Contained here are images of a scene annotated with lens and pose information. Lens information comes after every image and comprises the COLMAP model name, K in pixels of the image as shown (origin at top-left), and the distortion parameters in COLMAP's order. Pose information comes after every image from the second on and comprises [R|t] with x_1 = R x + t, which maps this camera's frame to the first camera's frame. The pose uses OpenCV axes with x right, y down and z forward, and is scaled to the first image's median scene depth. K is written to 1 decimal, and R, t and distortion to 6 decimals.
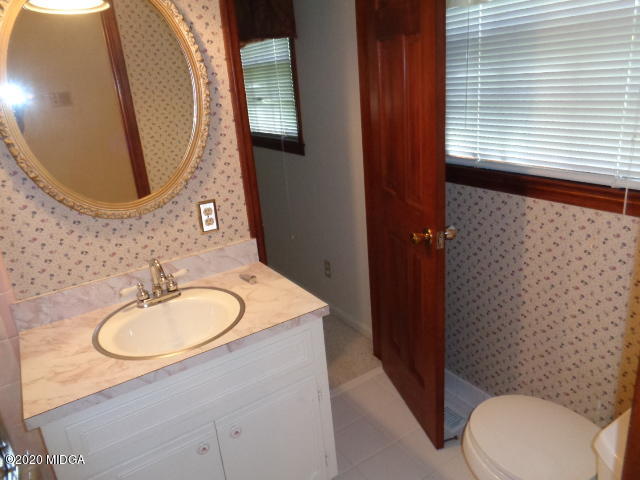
lens RADIAL K [[480.5, 0, 320.8], [0, 480.5, 240.8], [0, 0, 1]] dist [0.012927, -0.012274]
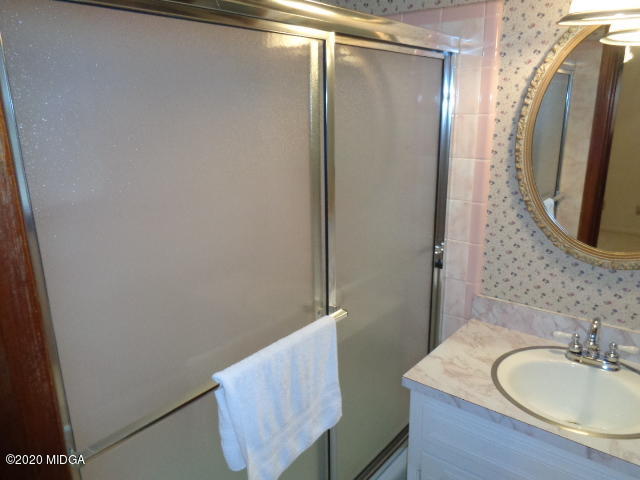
lens RADIAL K [[480.5, 0, 320.9], [0, 480.5, 239.1], [0, 0, 1]] dist [0.012927, -0.012274]
pose [[0.324050, 0.332144, -0.885817, 0.243867], [-0.329348, 0.917377, 0.223496, -0.133775], [0.886861, 0.219318, 0.406667, 0.142113]]
